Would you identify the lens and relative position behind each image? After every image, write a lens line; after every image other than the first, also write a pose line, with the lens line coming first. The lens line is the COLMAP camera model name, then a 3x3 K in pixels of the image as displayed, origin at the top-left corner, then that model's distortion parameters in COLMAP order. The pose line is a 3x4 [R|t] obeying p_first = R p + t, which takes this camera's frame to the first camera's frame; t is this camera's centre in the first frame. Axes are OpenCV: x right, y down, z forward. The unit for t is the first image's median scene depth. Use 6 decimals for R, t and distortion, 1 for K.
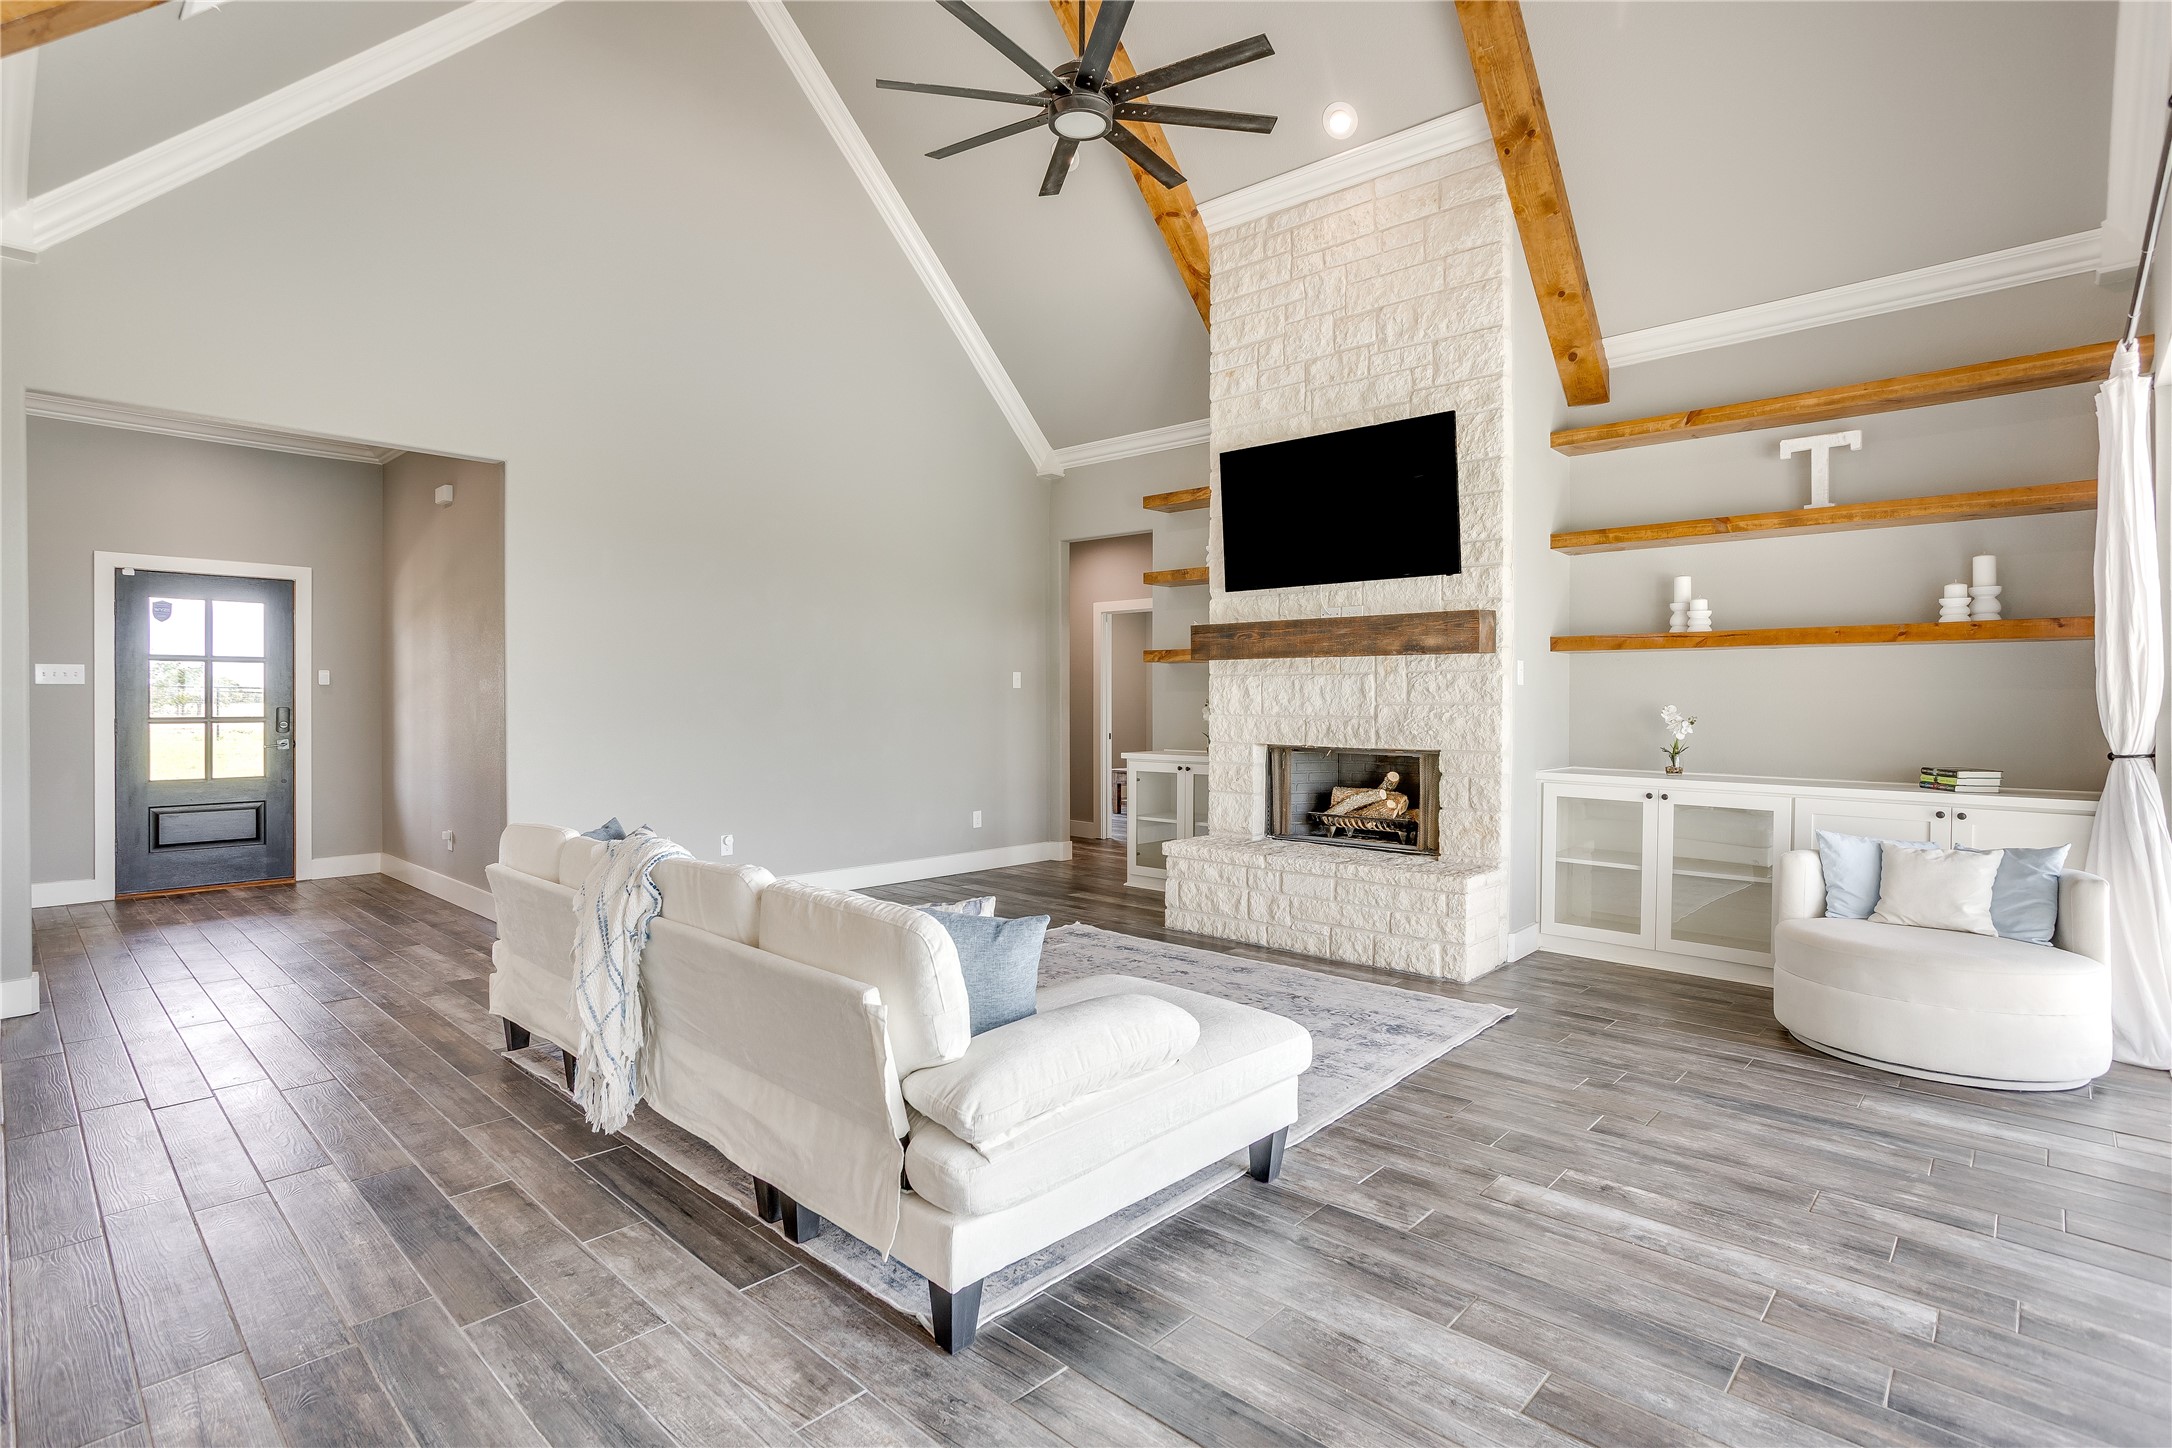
lens RADIAL K [[1058.4, 0, 1084.2], [0, 1058.4, 705.1], [0, 0, 1]] dist [-0.049155, 0.025608]
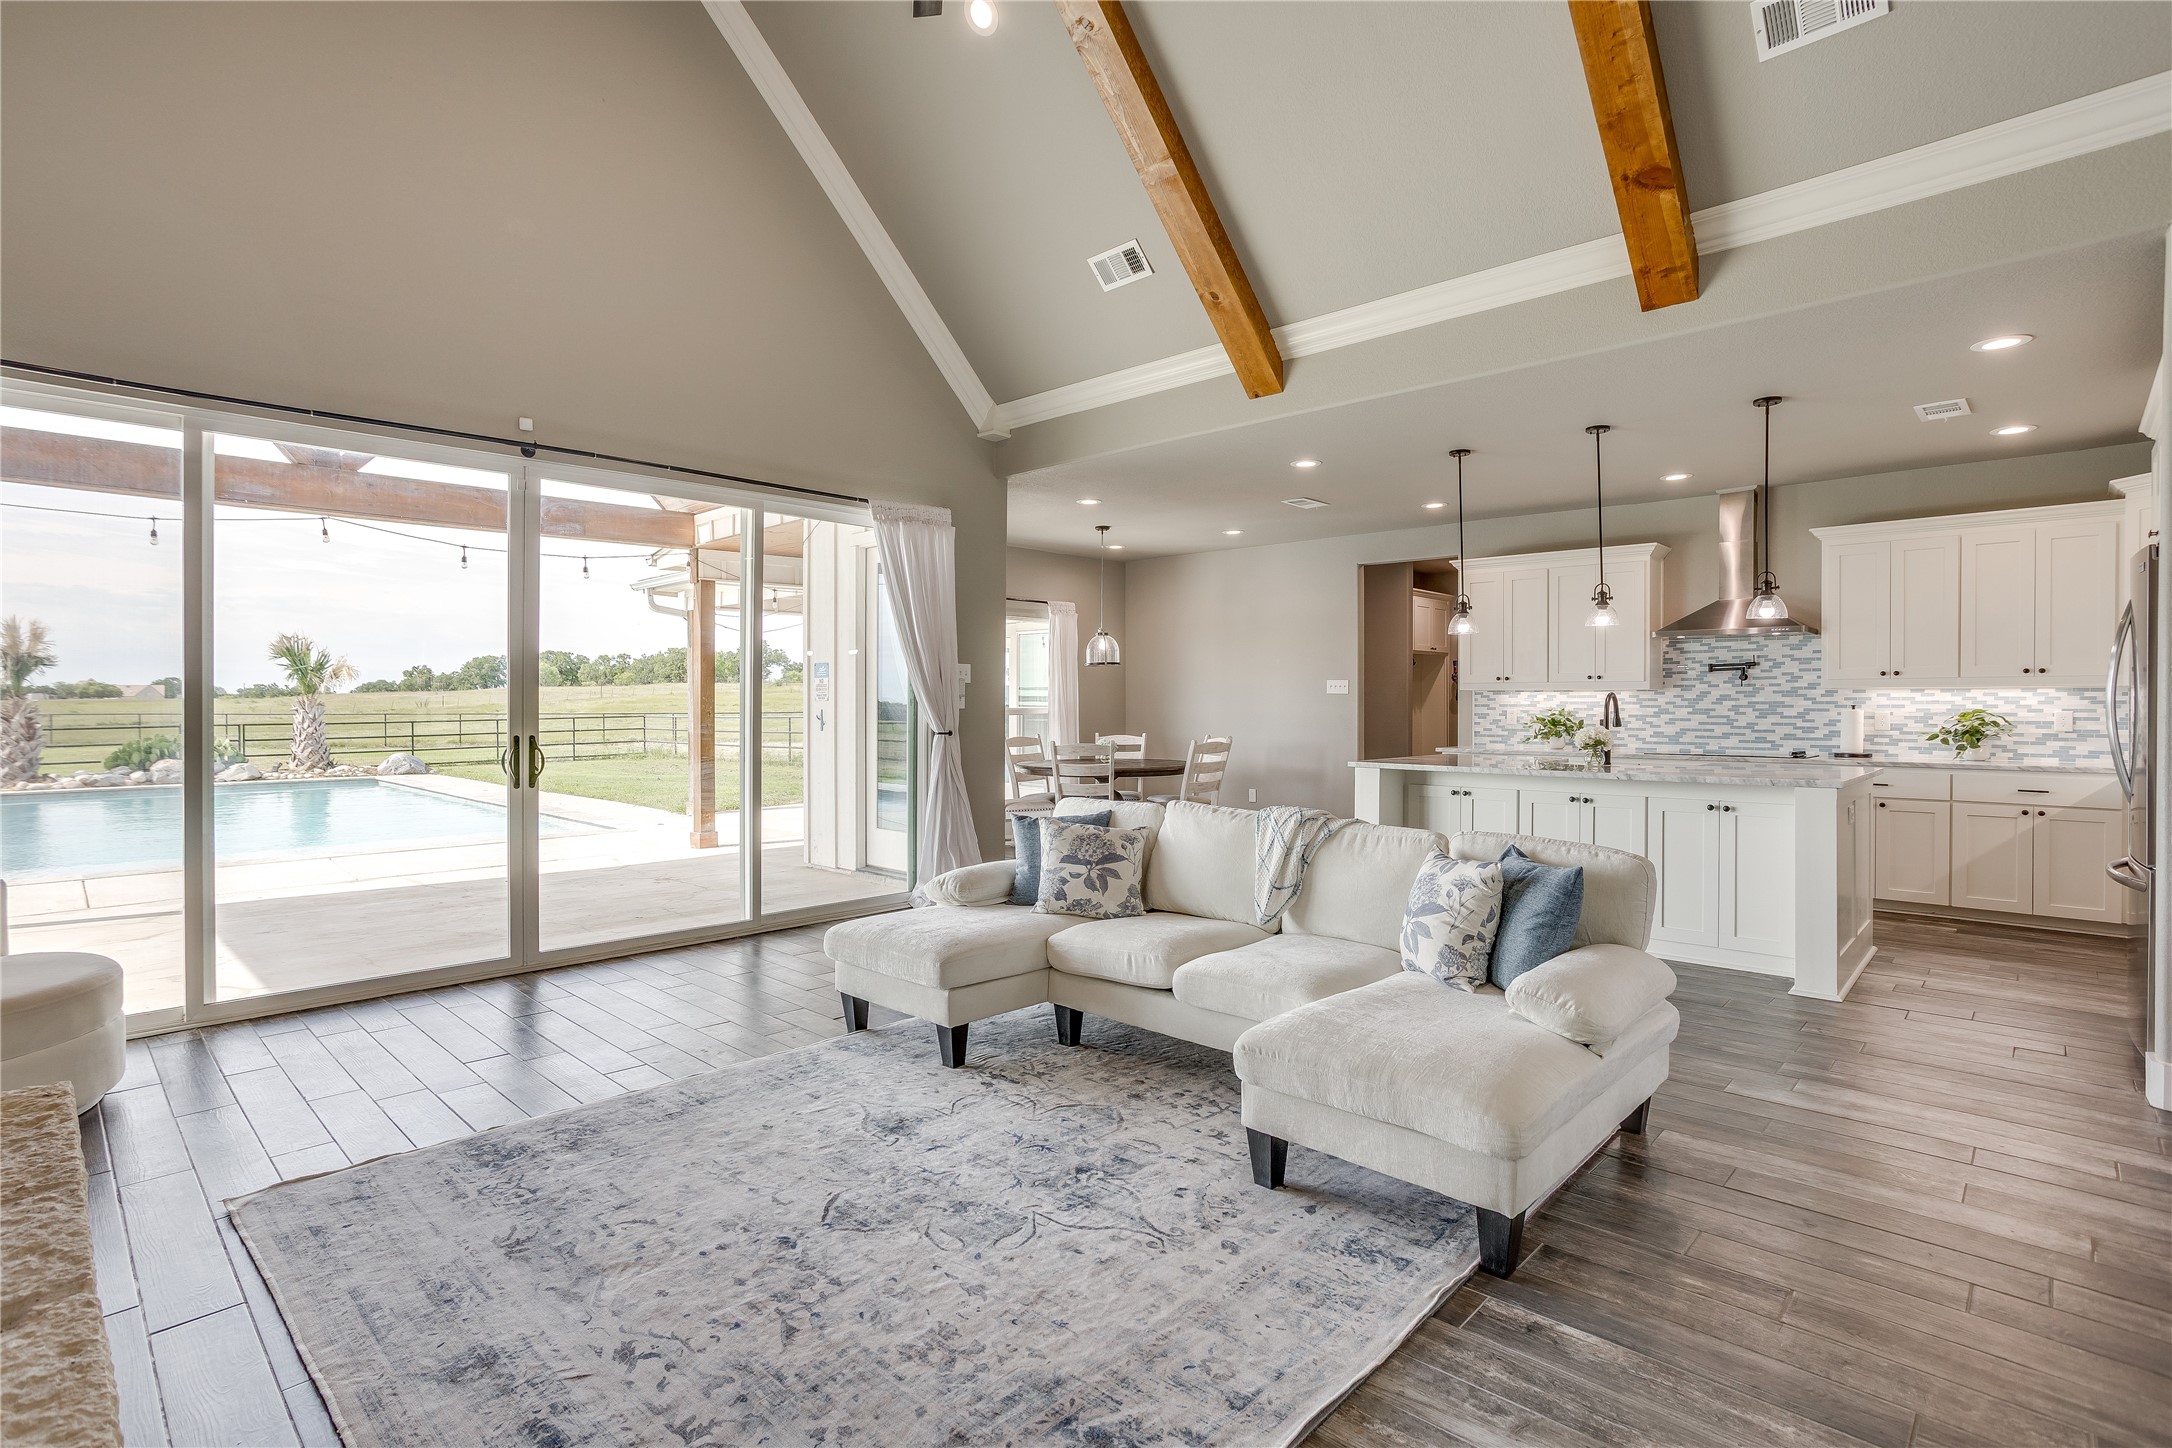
lens RADIAL K [[1058.4, 0, 1063.9], [0, 1058.4, 710.7], [0, 0, 1]] dist [-0.049155, 0.025608]
pose [[-0.999684, -0.003122, 0.024951, -0.080840], [-0.002854, 0.999938, 0.010746, -0.005401], [-0.024983, 0.010672, -0.999631, 1.298645]]
